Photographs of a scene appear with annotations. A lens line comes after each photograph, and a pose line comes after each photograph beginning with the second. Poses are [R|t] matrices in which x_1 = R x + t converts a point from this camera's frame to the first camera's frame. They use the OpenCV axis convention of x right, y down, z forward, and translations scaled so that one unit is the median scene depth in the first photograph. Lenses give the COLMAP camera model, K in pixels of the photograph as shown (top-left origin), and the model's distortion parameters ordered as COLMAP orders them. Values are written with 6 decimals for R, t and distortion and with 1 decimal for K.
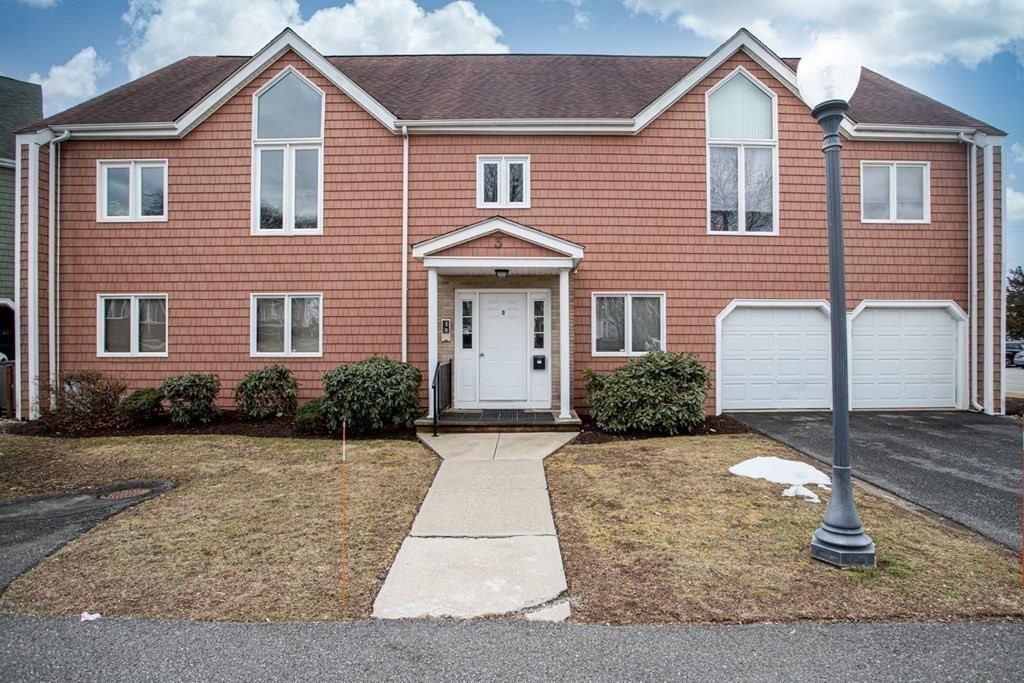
lens RADIAL K [[510.3, 0, 512.0], [0, 510.3, 341.5], [0, 0, 1]] dist [-0.078245, 0.036409]
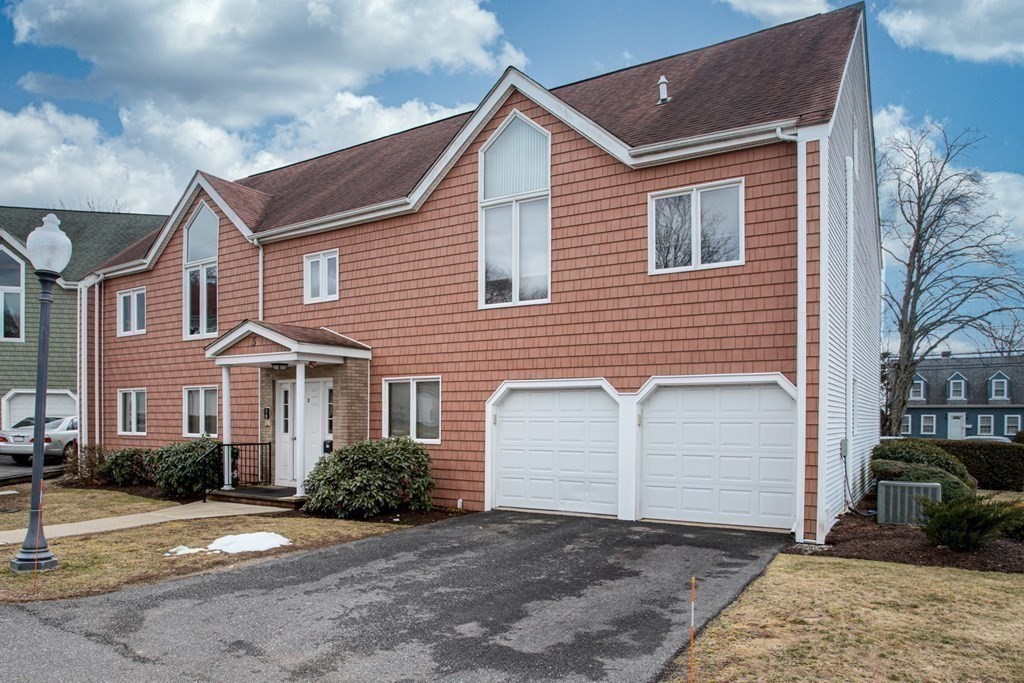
lens RADIAL K [[676.9, 0, 512.1], [0, 676.9, 441.0], [0, 0, 1]] dist [-0.052787, 0.001628]
pose [[0.849665, 0.020039, -0.526942, 1.074863], [-0.012020, 0.999754, 0.018639, -0.001535], [0.527186, -0.009503, 0.849697, 0.005862]]
